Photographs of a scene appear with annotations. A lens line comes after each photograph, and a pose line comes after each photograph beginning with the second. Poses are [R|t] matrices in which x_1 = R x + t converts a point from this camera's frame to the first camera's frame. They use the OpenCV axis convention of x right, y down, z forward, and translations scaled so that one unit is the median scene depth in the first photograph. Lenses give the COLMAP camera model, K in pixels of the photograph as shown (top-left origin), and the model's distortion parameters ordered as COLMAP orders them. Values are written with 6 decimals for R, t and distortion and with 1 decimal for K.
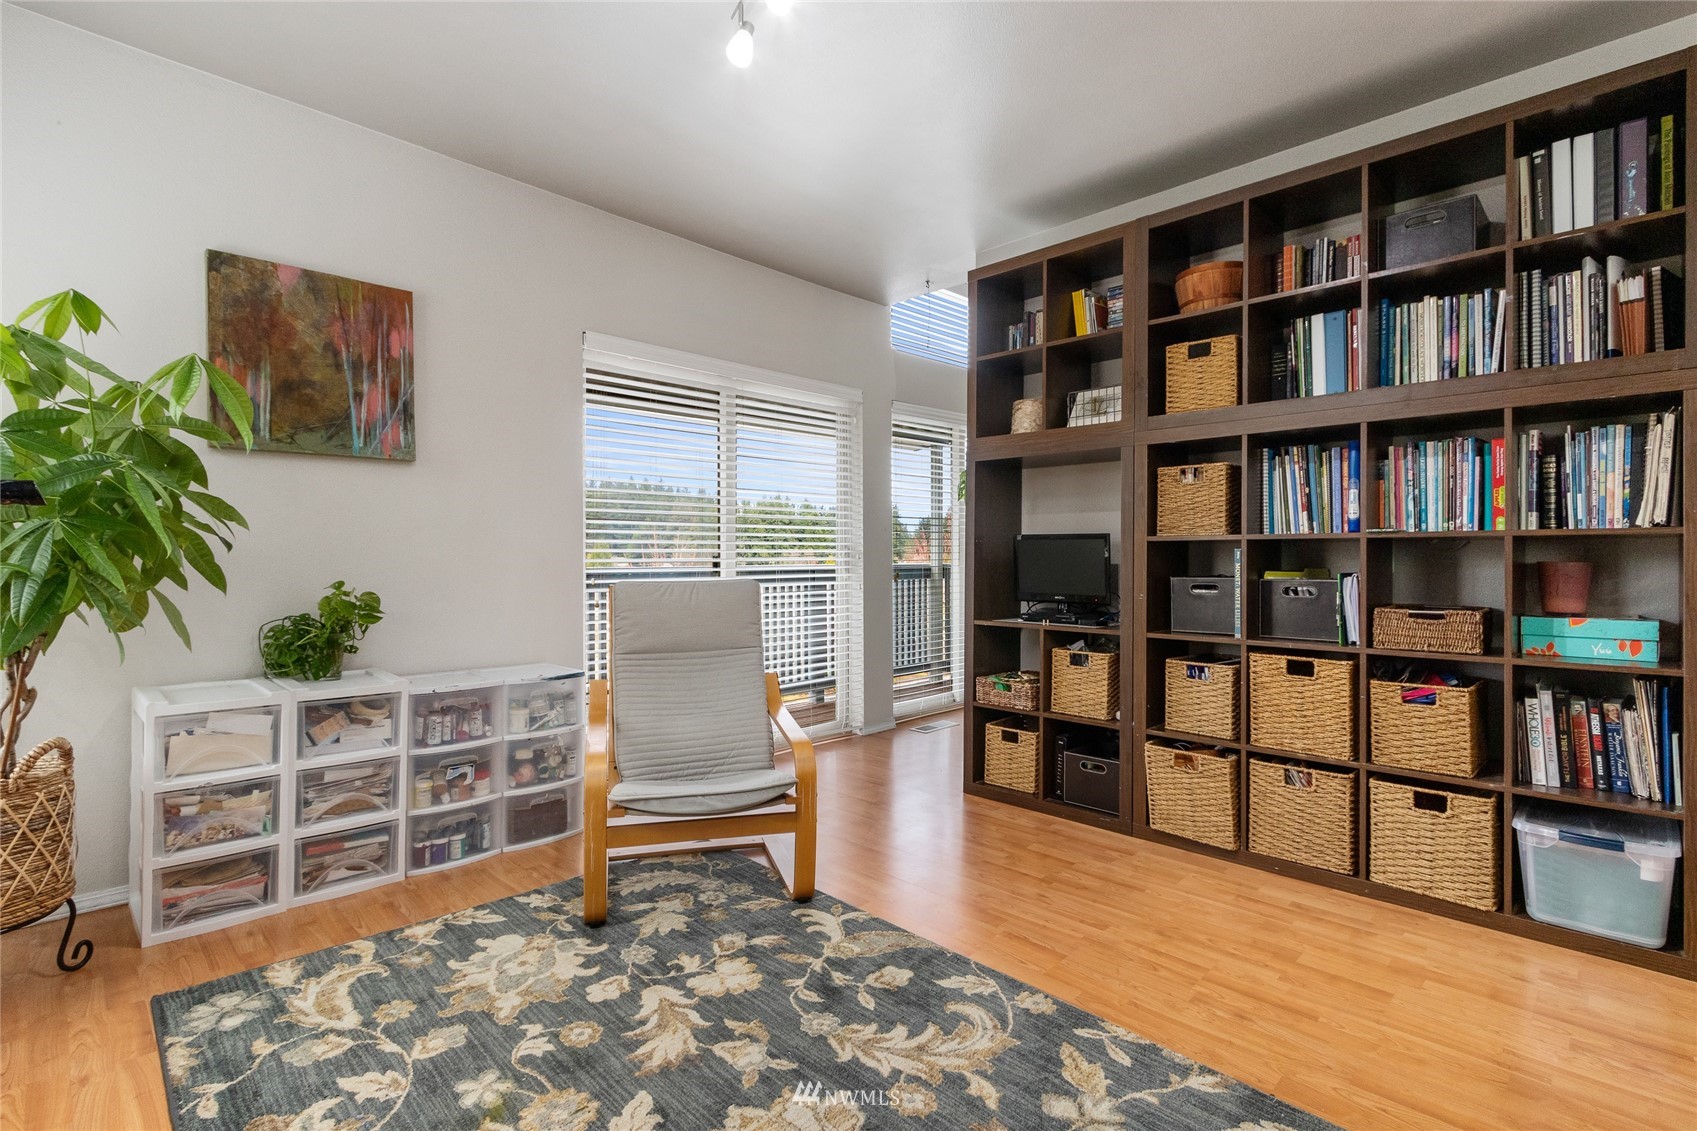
lens RADIAL K [[796.6, 0, 764.1], [0, 796.6, 561.5], [0, 0, 1]] dist [0.004870, 0.000244]
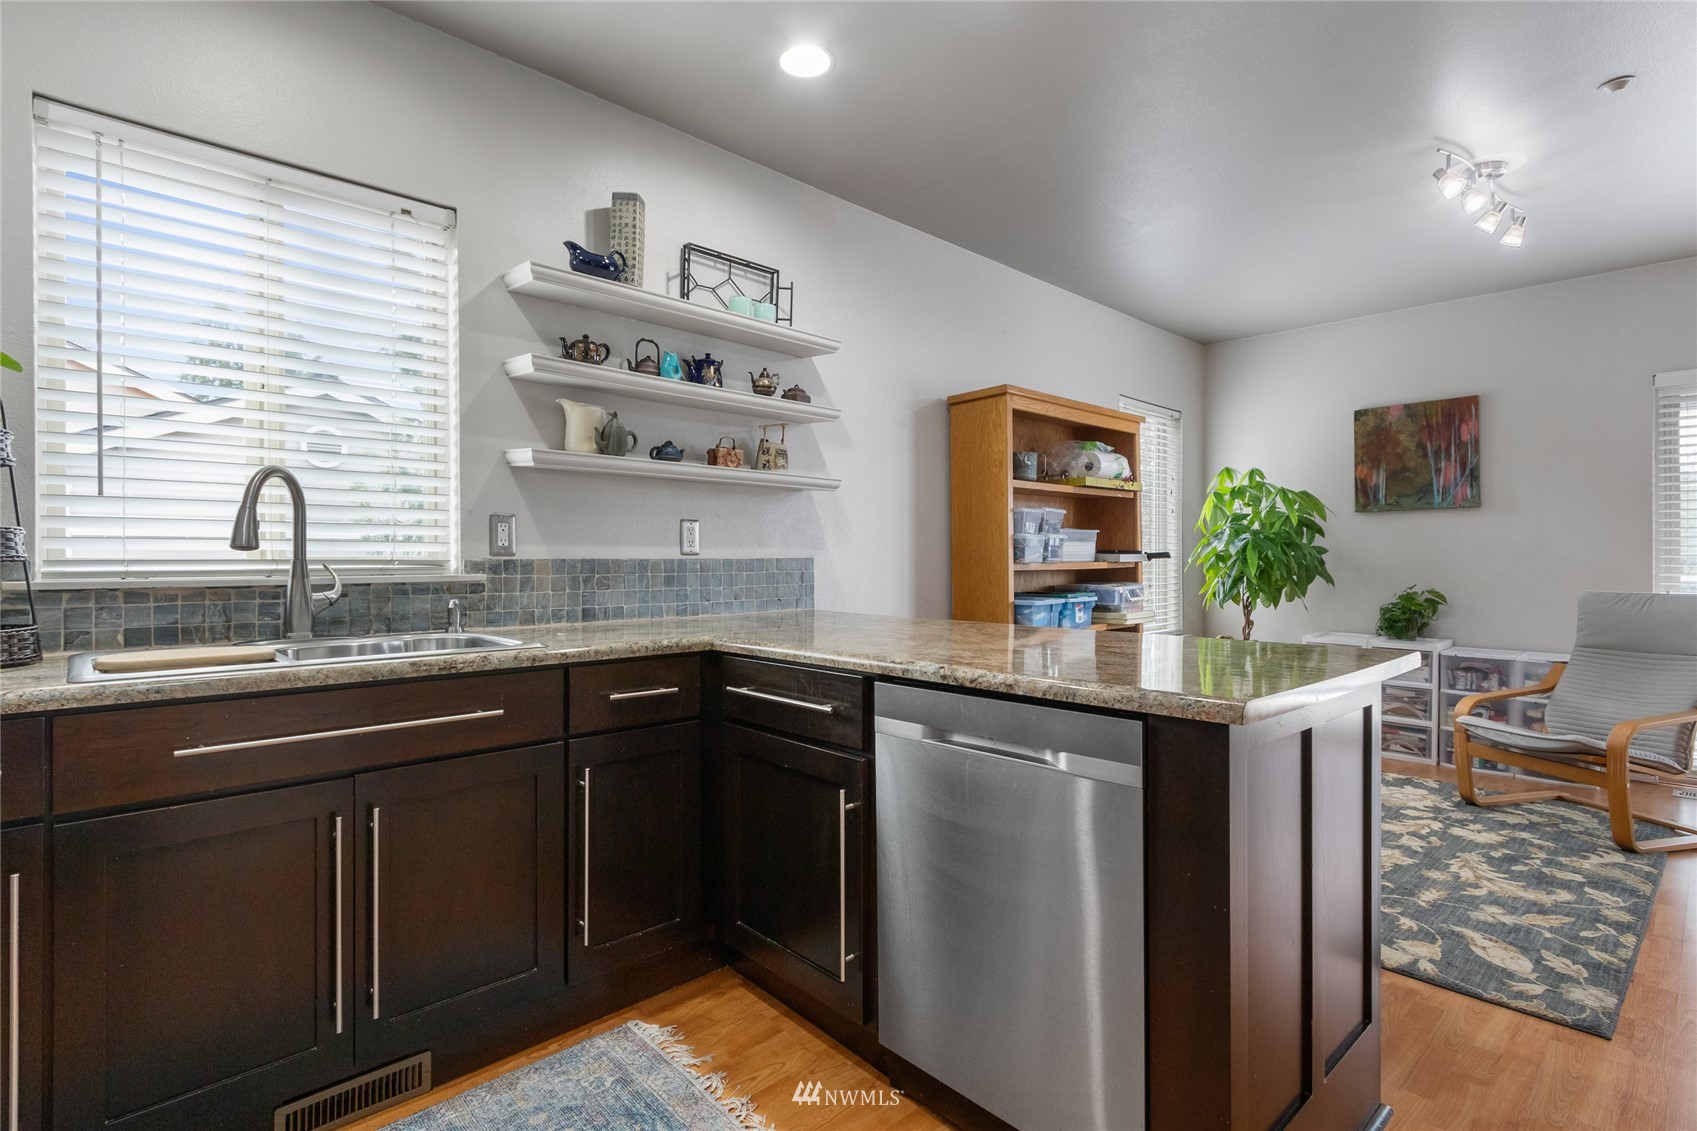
lens RADIAL K [[797.8, 0, 896.1], [0, 797.8, 559.4], [0, 0, 1]] dist [-0.000969, 0.000031]
pose [[0.038125, 0.001502, -0.999272, 1.391524], [-0.002596, 0.999996, 0.001404, -0.033641], [0.999270, 0.002541, 0.038128, -0.218234]]
